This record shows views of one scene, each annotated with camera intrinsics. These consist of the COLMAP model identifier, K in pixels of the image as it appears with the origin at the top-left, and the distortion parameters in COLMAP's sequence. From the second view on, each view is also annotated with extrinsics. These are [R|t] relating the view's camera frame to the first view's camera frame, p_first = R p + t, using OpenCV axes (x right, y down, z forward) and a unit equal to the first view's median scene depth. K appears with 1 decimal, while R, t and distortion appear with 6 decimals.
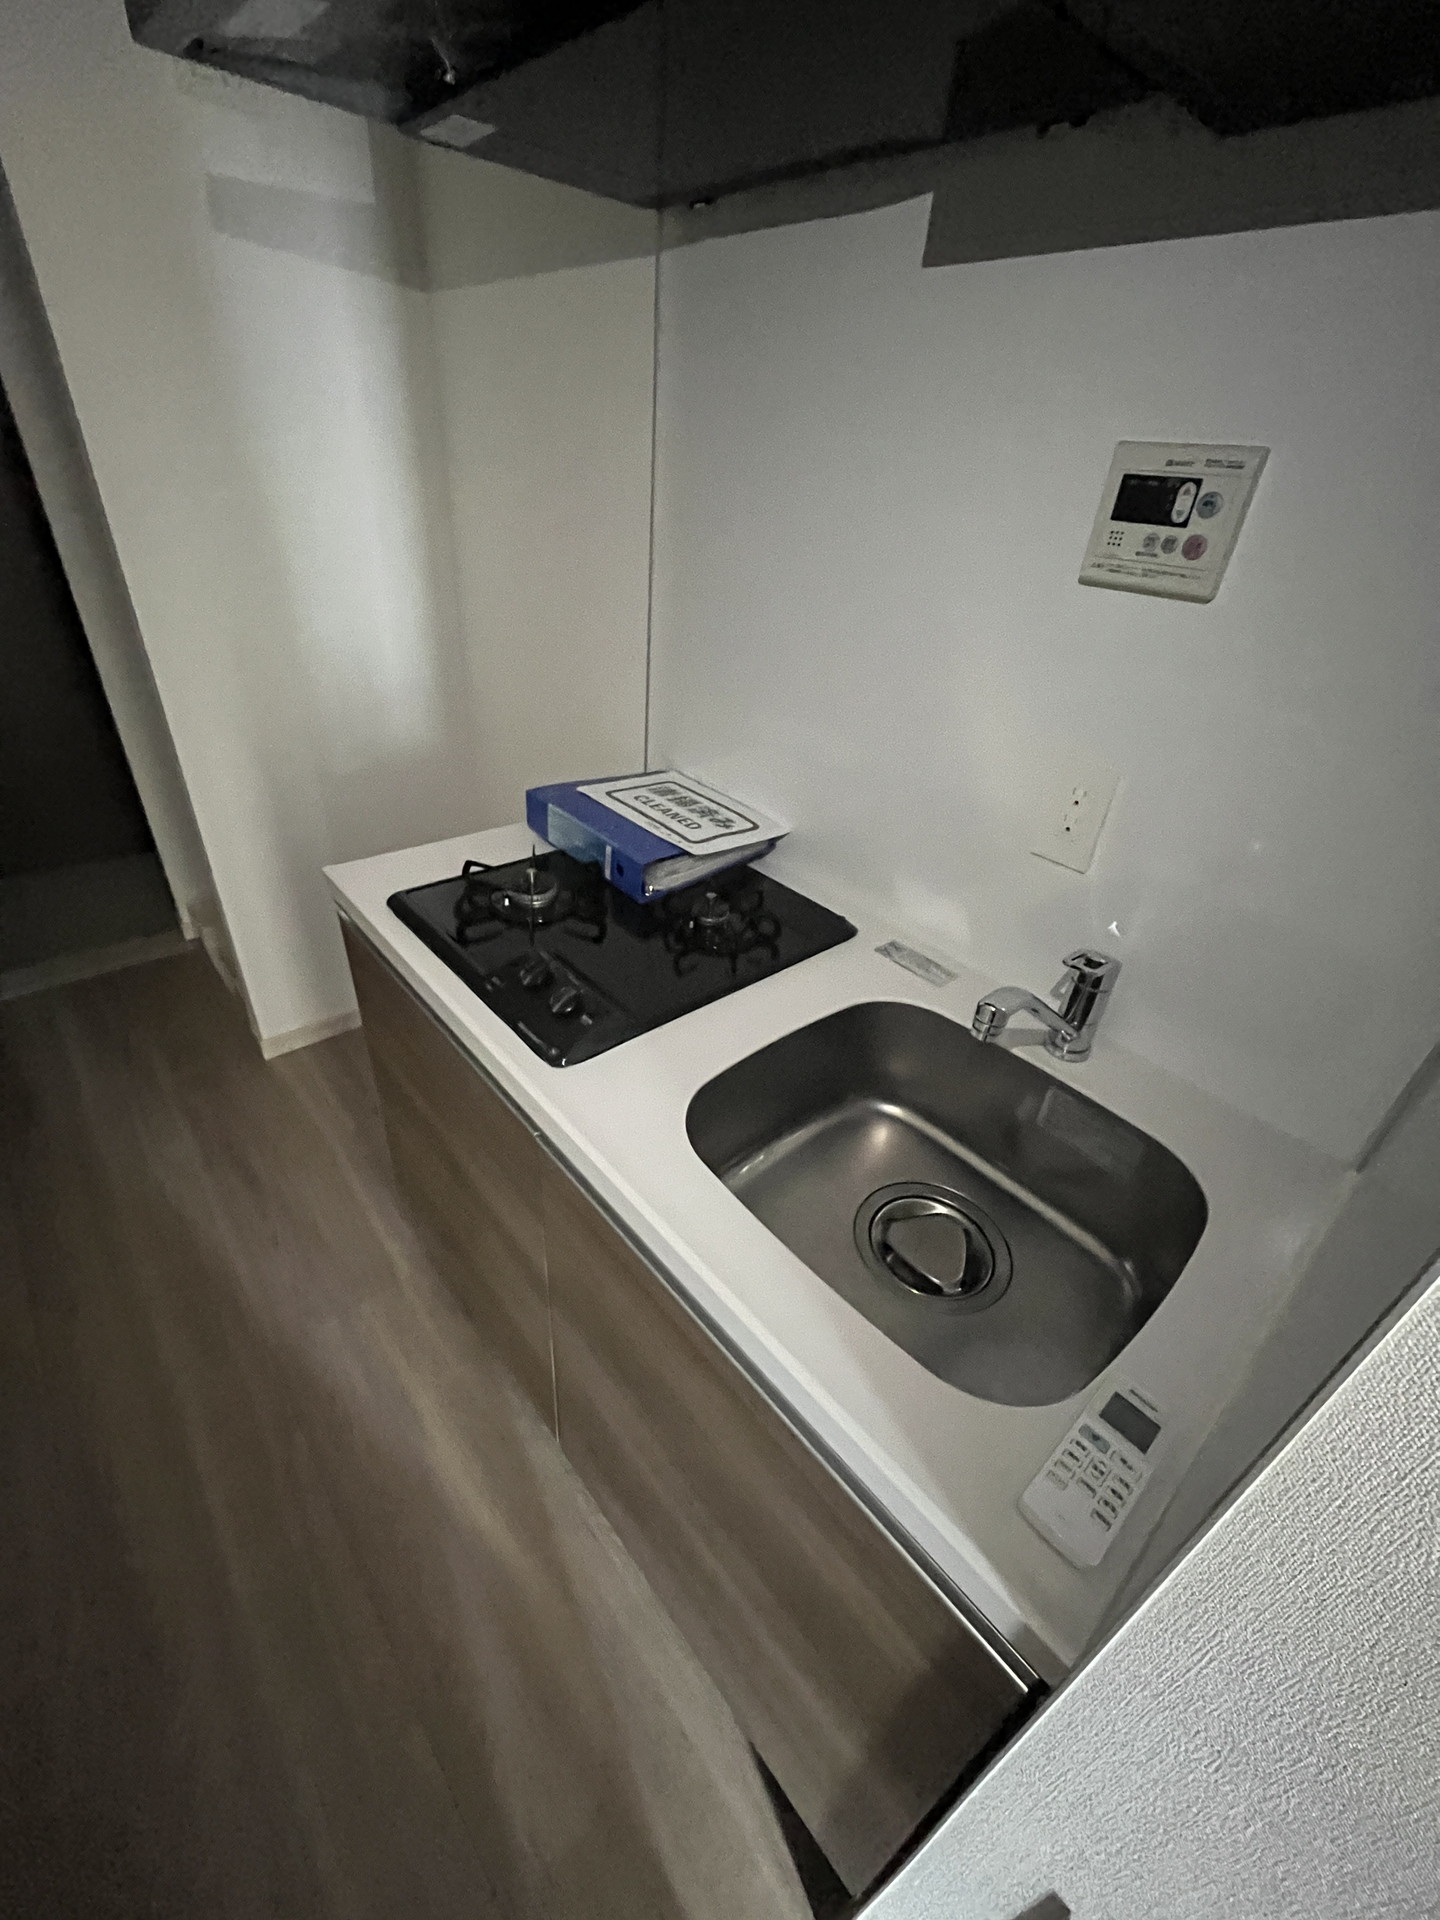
lens RADIAL K [[783.9, 0, 720.1], [0, 783.9, 955.3], [0, 0, 1]] dist [-0.000552, 0.000047]
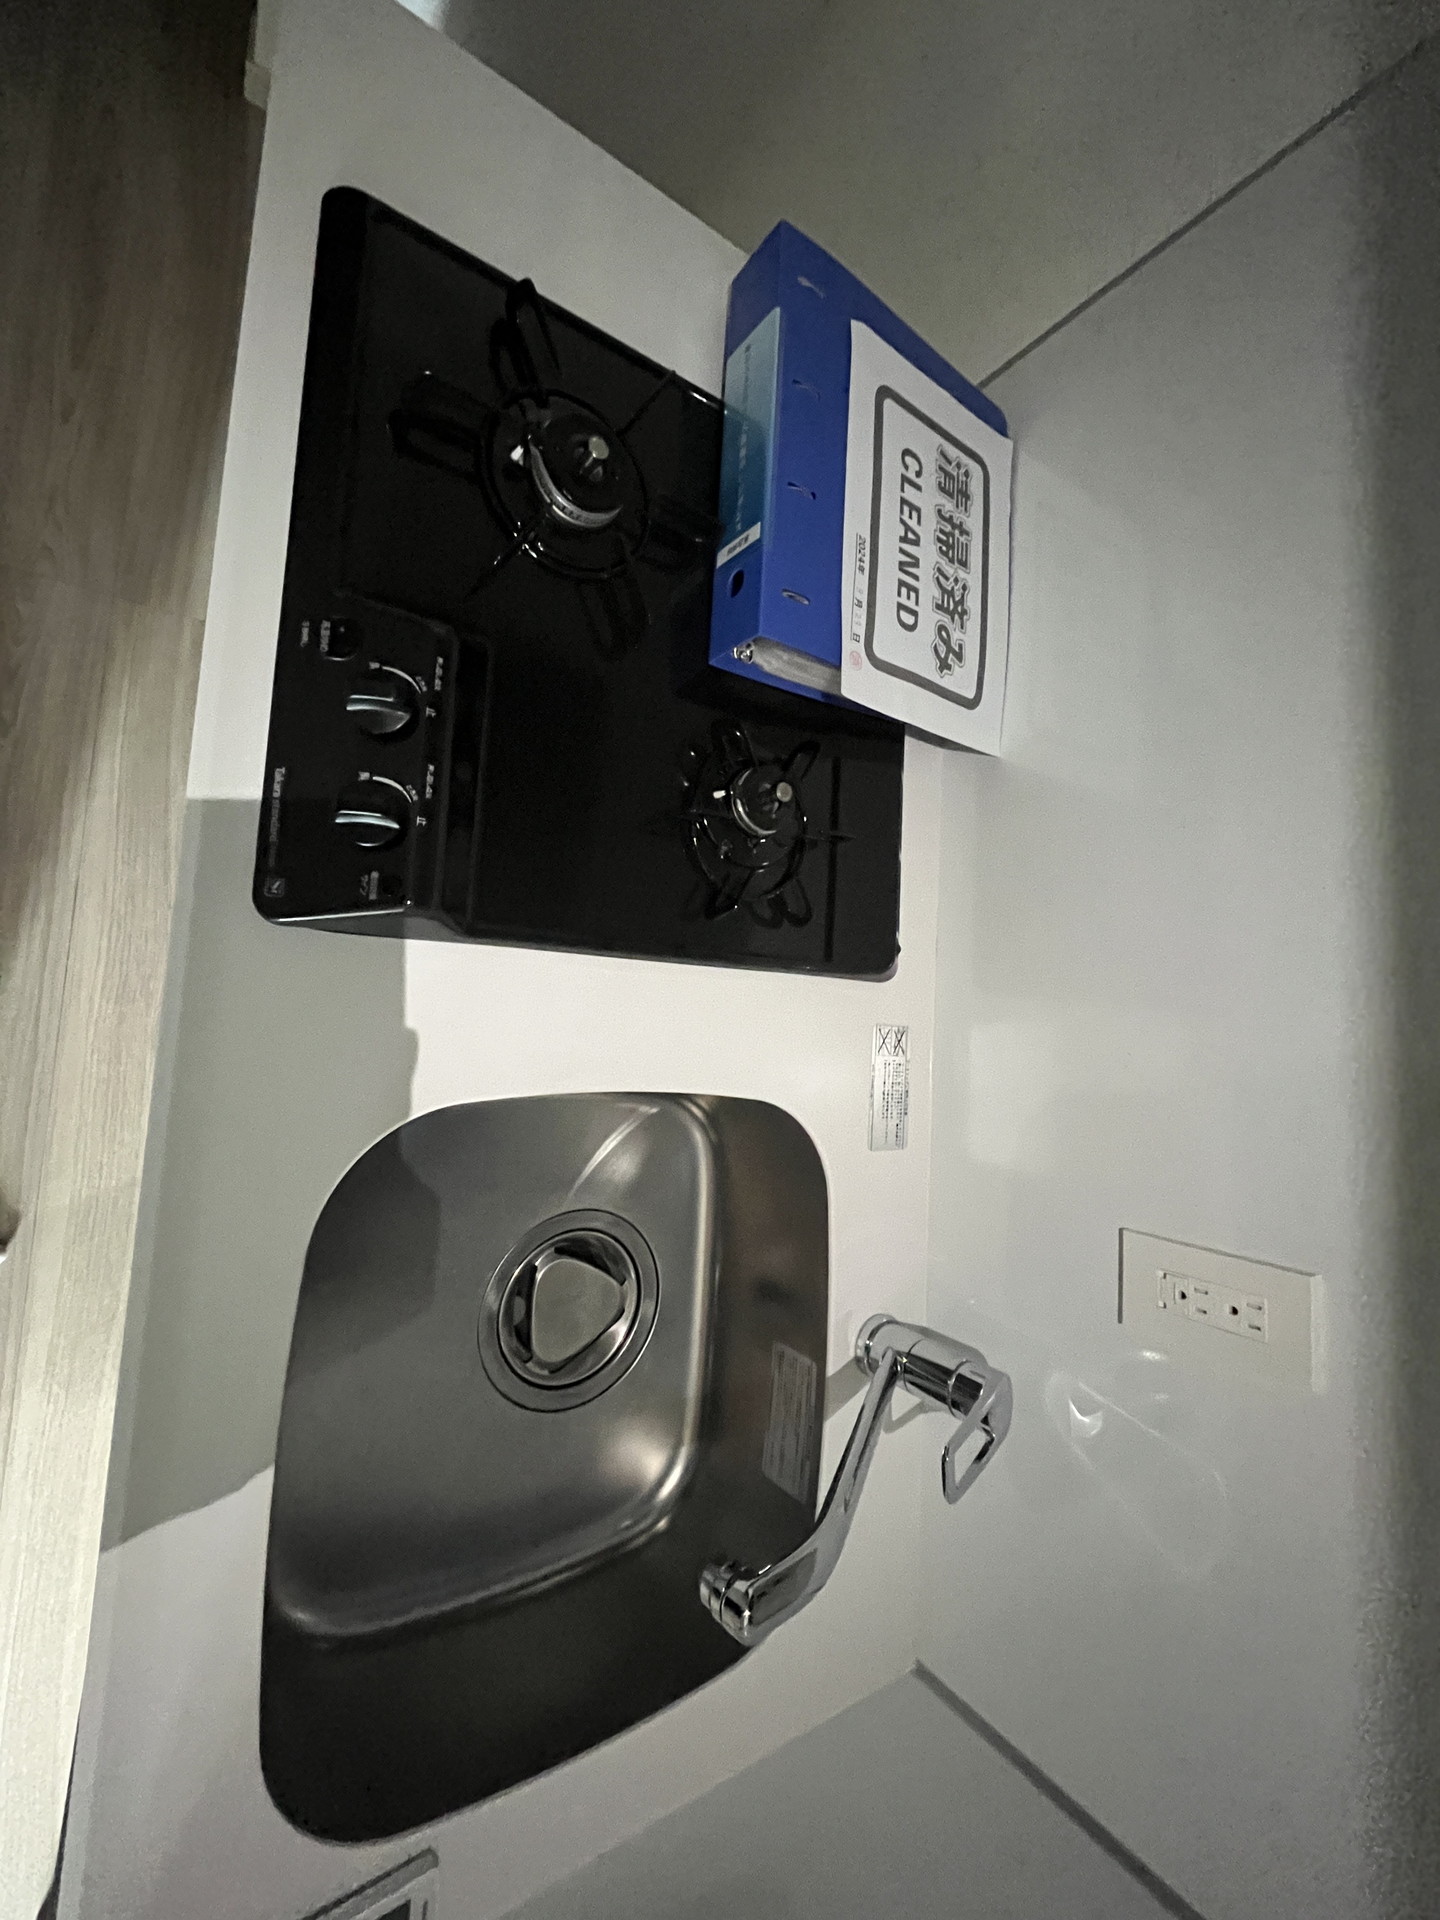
lens RADIAL K [[783.9, 0, 720.1], [0, 783.9, 955.3], [0, 0, 1]] dist [-0.000552, 0.000047]
pose [[0.624758, 0.725755, 0.288023, -0.097188], [-0.747962, 0.450385, 0.487551, -0.221222], [0.224121, -0.520031, 0.824219, 0.417082]]
